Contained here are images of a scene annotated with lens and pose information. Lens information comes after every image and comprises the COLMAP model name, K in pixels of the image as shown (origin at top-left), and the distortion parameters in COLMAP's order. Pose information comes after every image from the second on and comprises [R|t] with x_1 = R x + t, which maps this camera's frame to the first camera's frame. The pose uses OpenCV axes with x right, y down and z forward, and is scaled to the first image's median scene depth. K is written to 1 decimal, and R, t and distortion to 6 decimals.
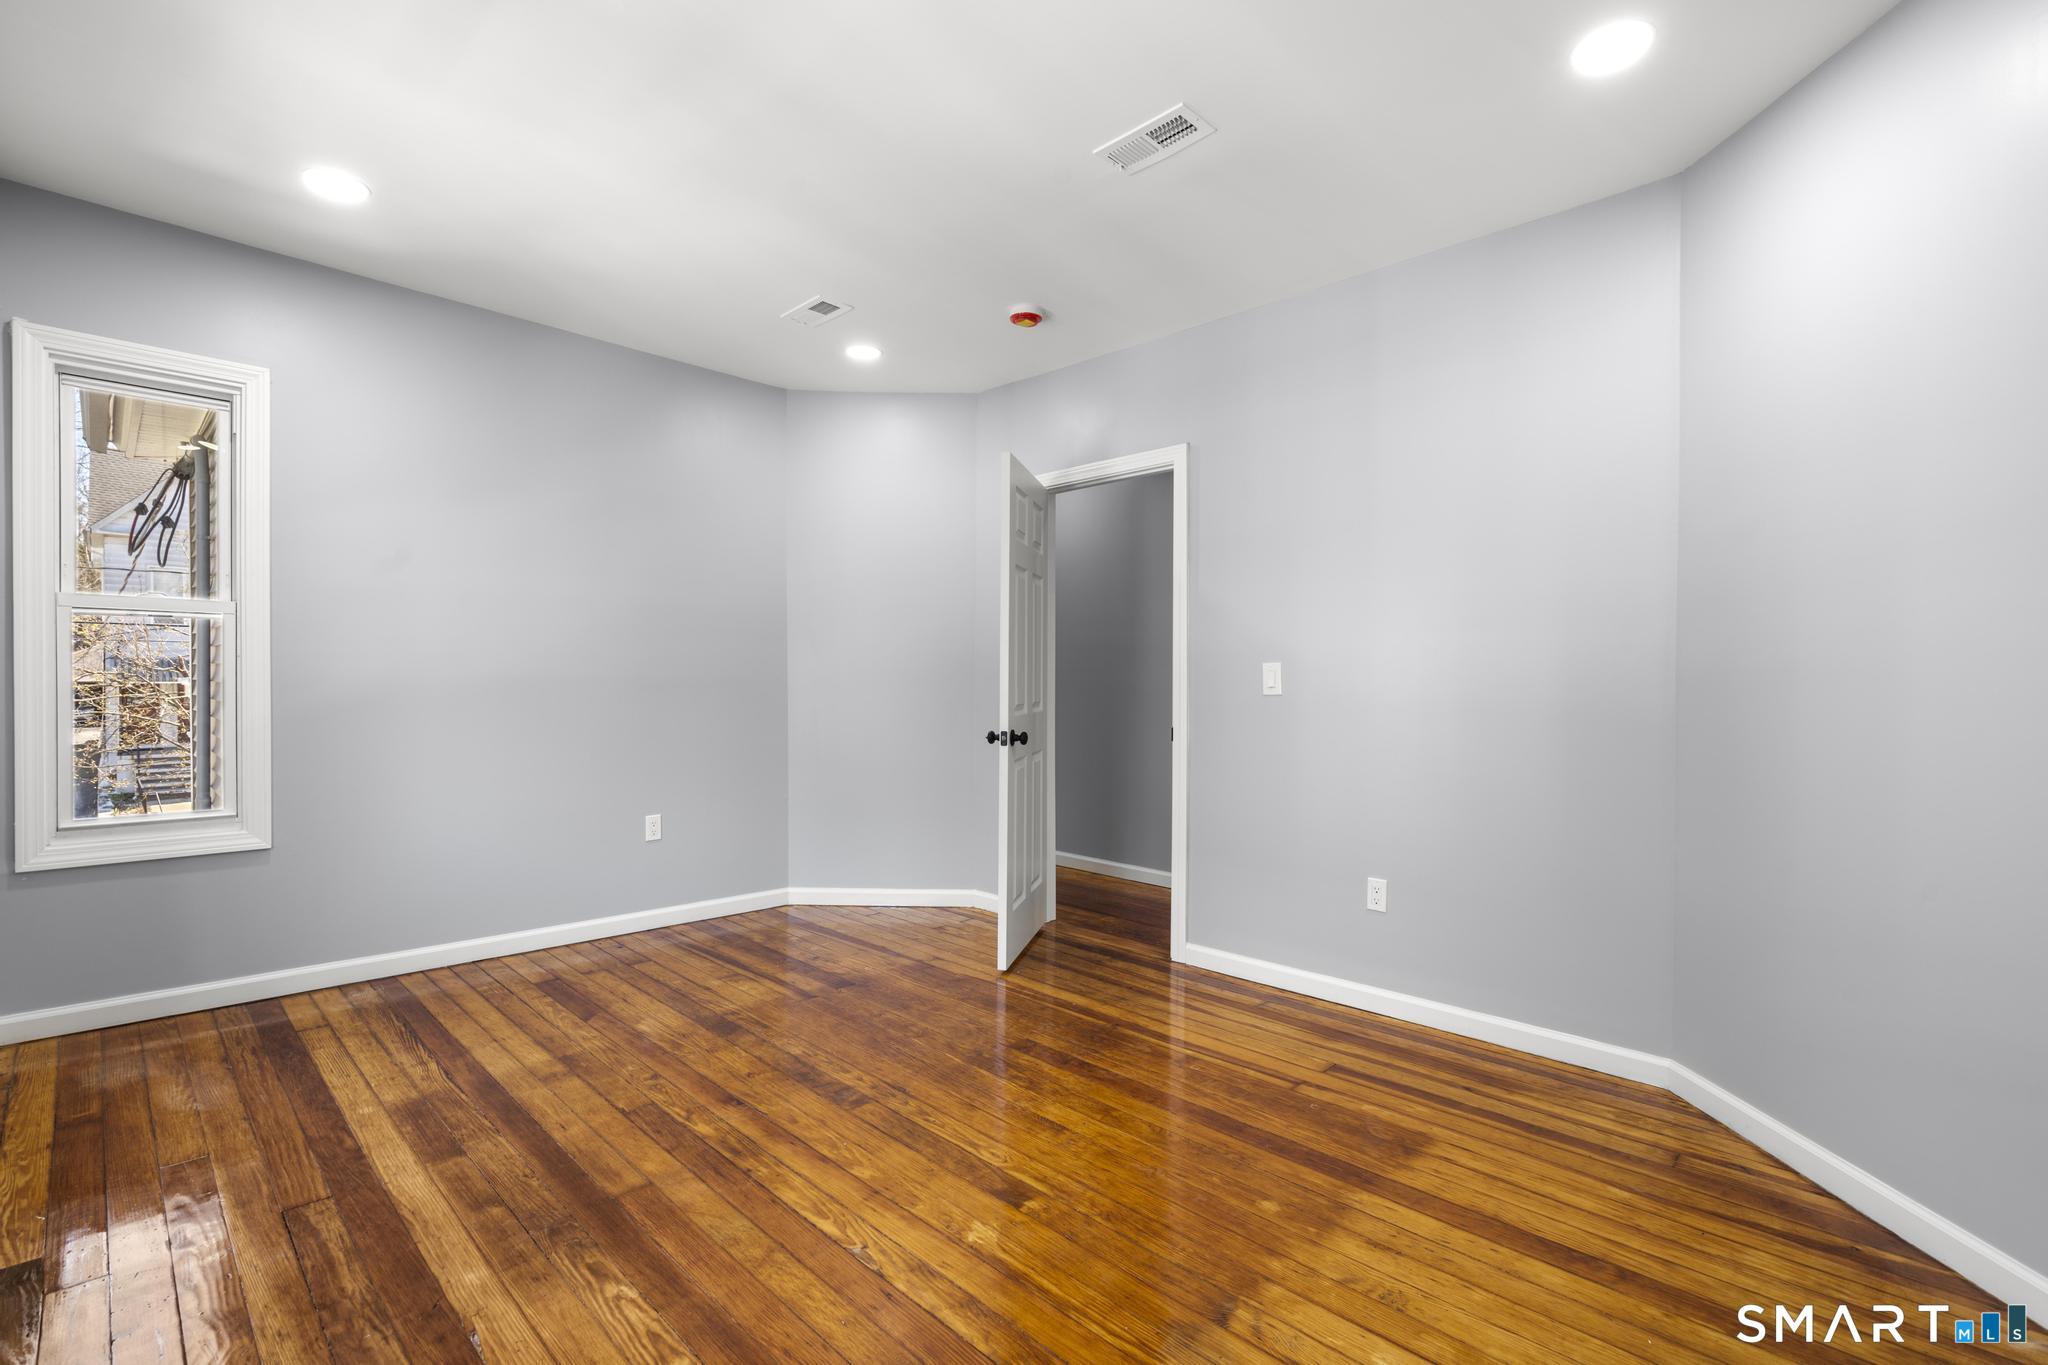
lens RADIAL K [[914.1, 0, 1021.9], [0, 914.1, 686.2], [0, 0, 1]] dist [-0.013783, 0.005487]
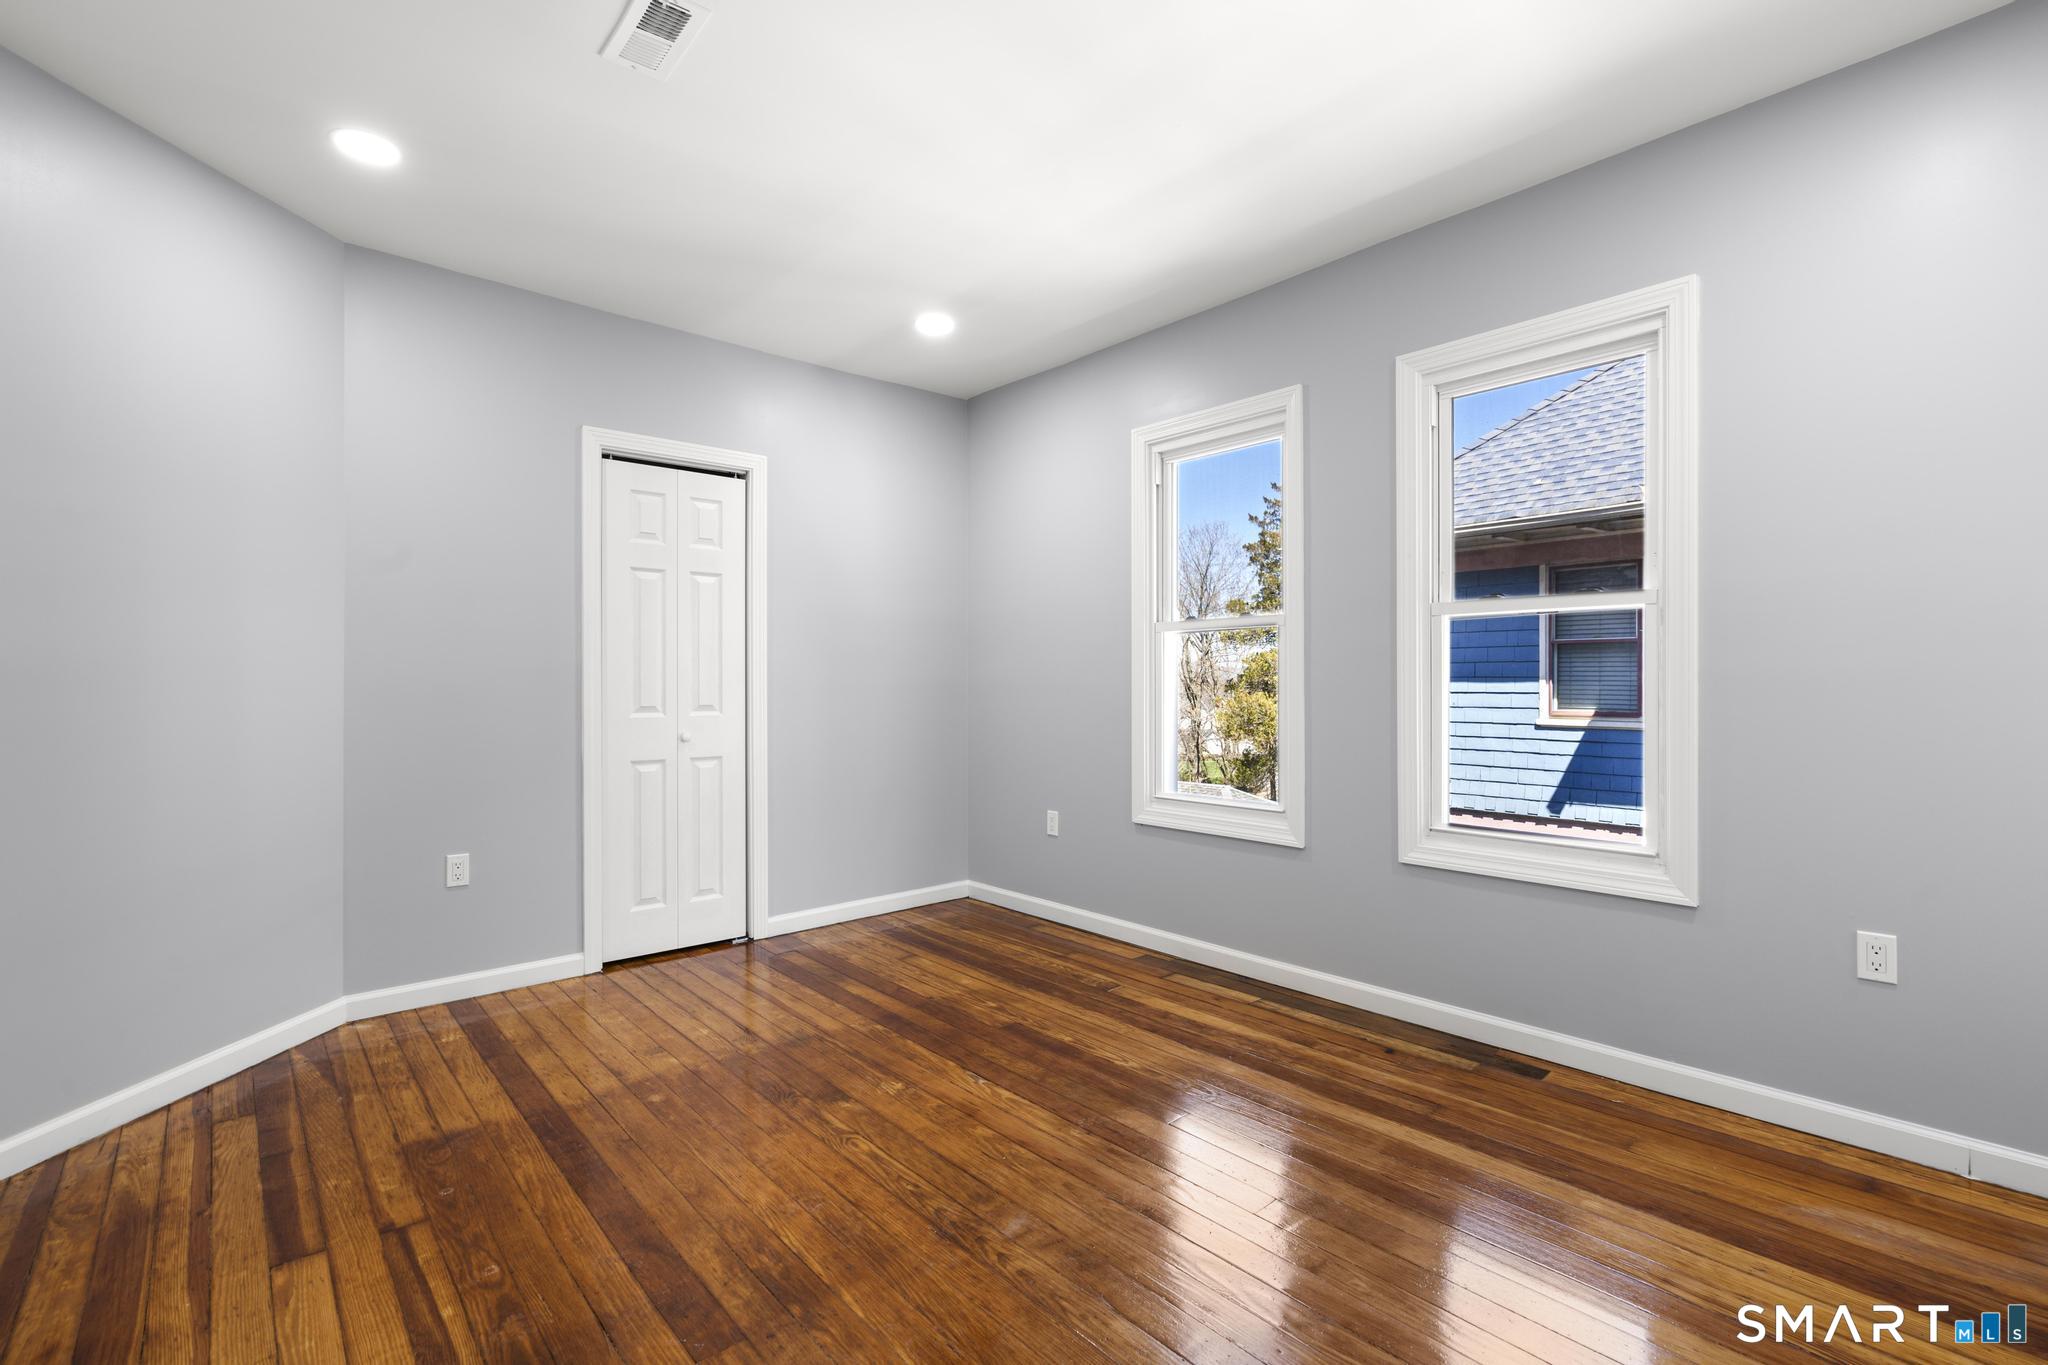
lens RADIAL K [[914.1, 0, 1021.9], [0, 914.1, 686.2], [0, 0, 1]] dist [-0.013783, 0.005487]
pose [[-0.997055, -0.006250, 0.076436, -0.296003], [-0.005402, 0.999922, 0.011300, -0.007947], [-0.076501, 0.010853, -0.997010, 2.044056]]
